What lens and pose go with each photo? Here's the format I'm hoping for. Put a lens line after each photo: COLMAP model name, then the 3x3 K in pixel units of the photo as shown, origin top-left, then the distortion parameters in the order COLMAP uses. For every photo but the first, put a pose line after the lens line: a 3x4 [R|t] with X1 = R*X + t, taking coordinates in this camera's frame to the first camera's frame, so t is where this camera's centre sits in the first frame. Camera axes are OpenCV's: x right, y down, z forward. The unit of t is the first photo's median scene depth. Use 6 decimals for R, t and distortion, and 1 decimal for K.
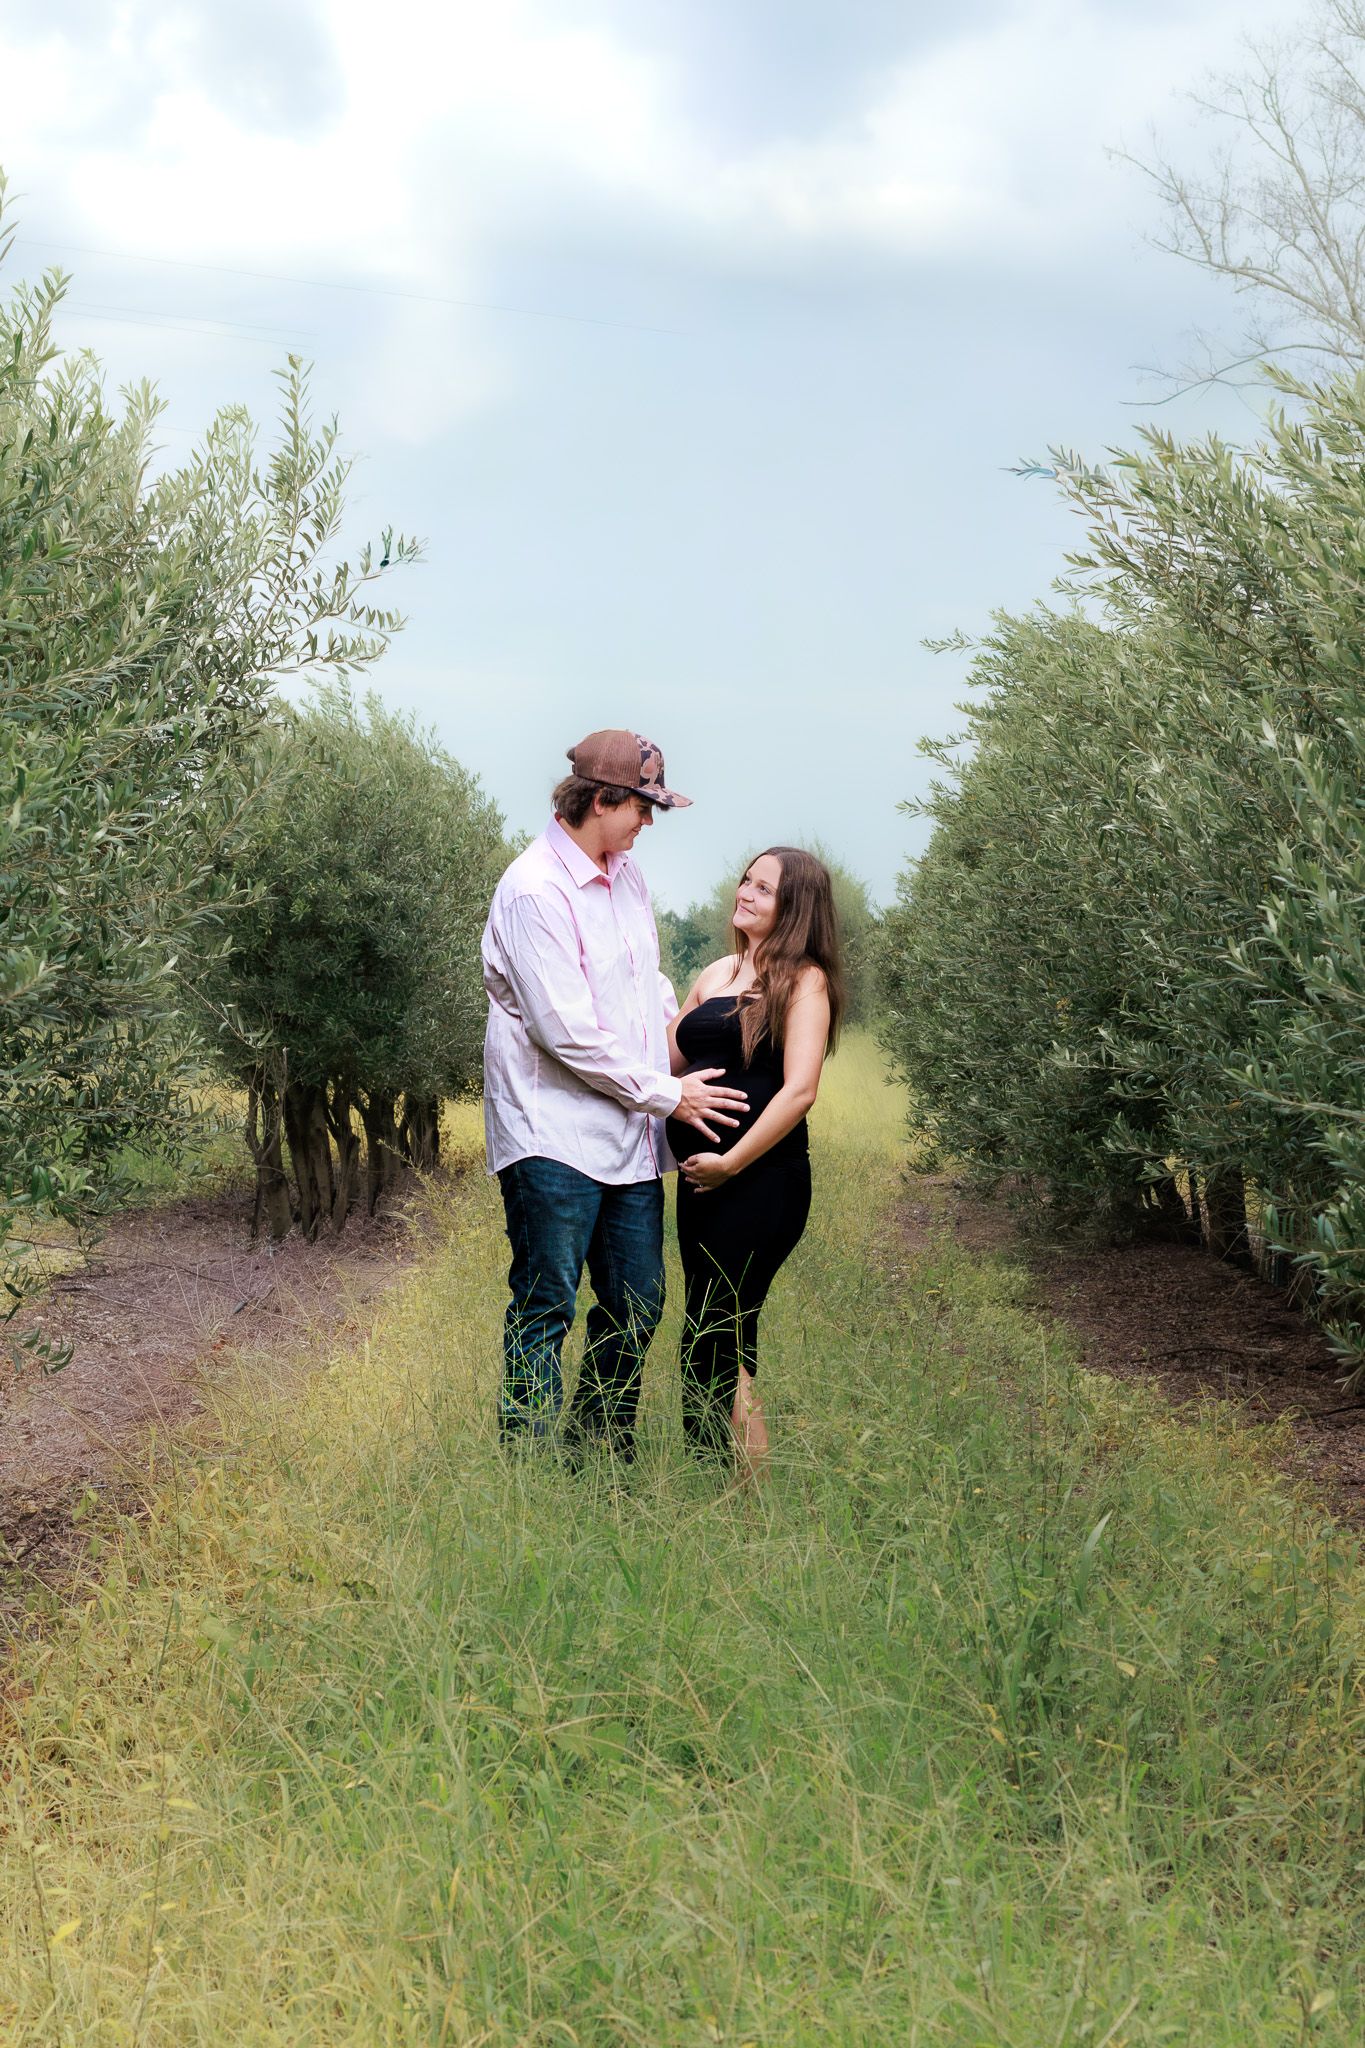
lens RADIAL K [[5255.7, 0, 772.8], [0, 5255.7, 1081.4], [0, 0, 1]] dist [2.404595, -69.364526]
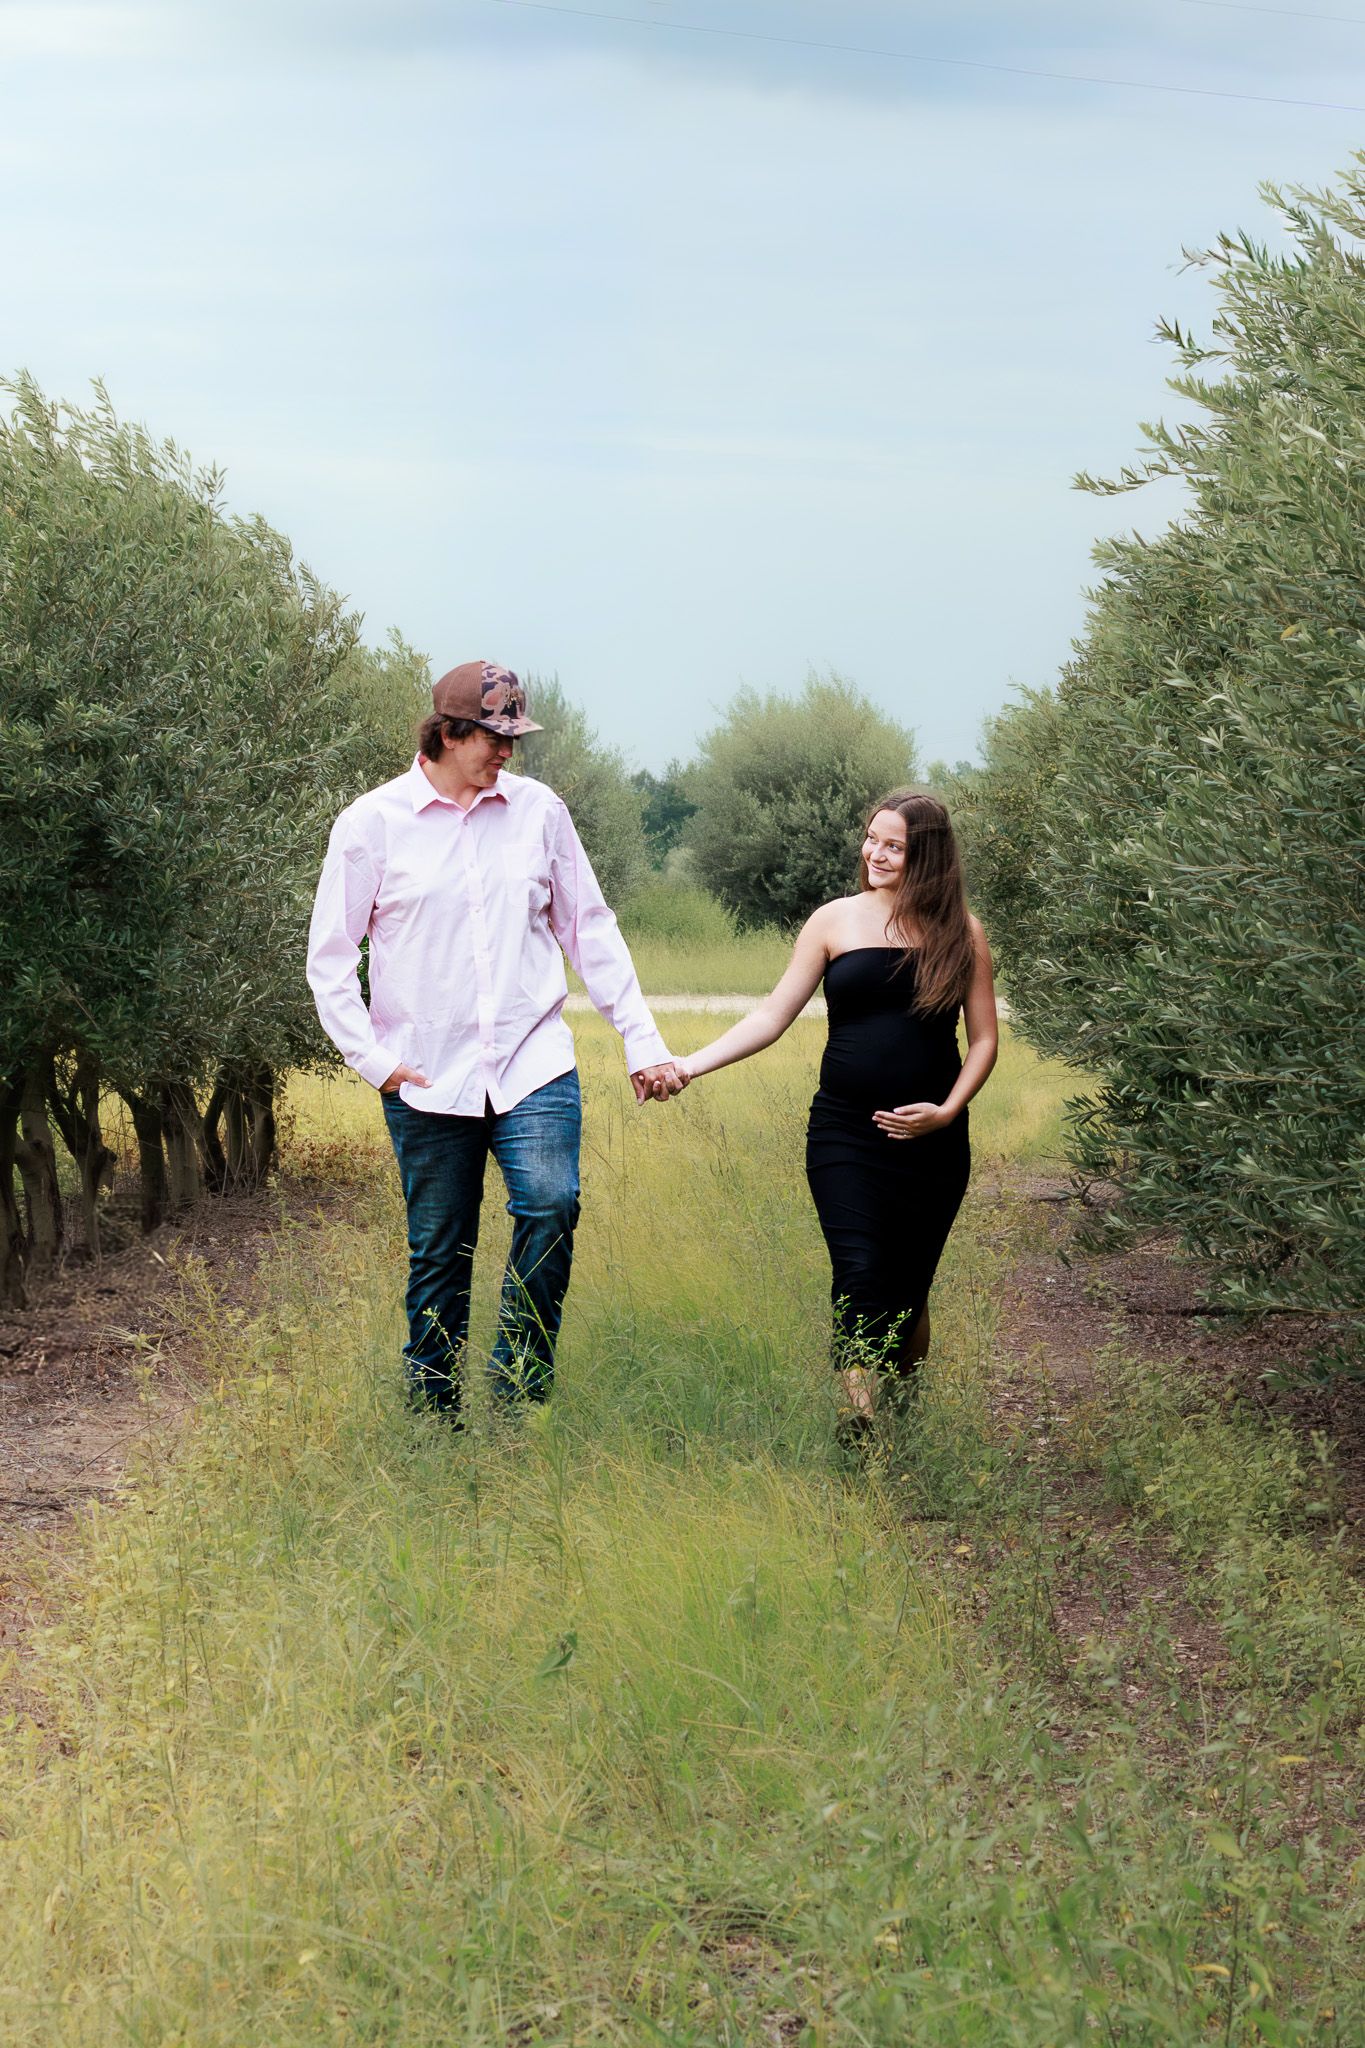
lens RADIAL K [[4730.1, 0, 682.0], [0, 4730.1, 1081.9], [0, 0, 1]] dist [0.047424, -0.196951]
pose [[0.999881, 0.000809, -0.015415, -0.007896], [-0.000295, 0.999443, 0.033358, -0.020912], [0.015434, -0.033349, 0.999325, 0.649706]]
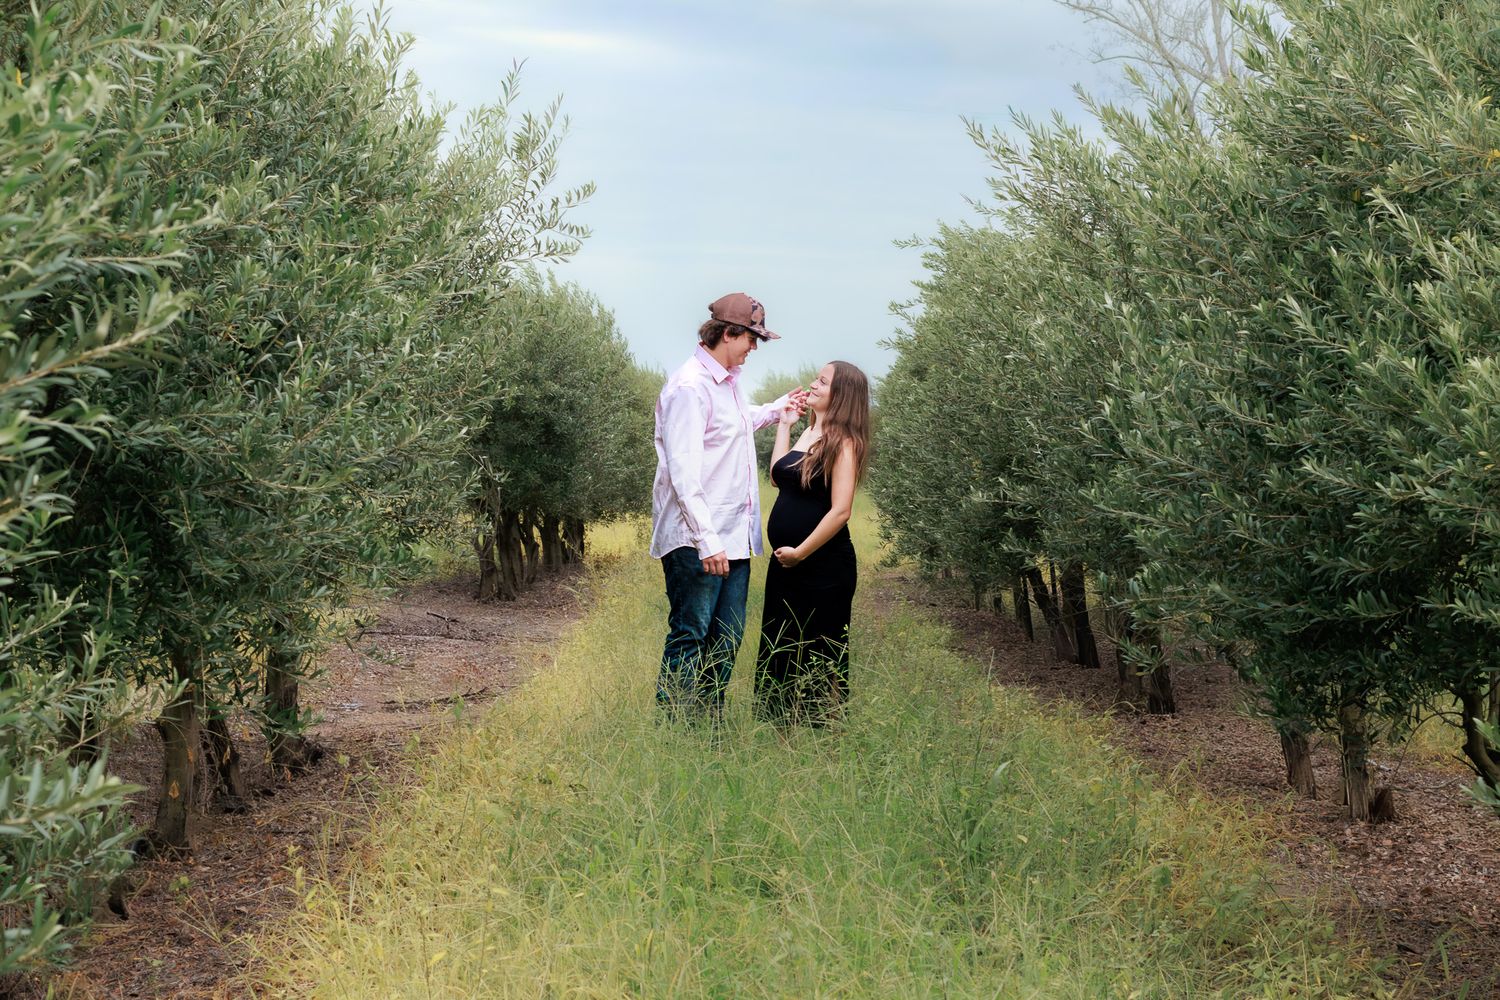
lens RADIAL K [[3464.5, 0, 750.0], [0, 3464.5, 500.0], [0, 0, 1]] dist [0.047424, -0.196951]
pose [[0.999945, 0.009500, -0.004336, -0.012055], [-0.009534, 0.999923, -0.007955, 0.006635], [0.004260, 0.007995, 0.999959, -0.087198]]
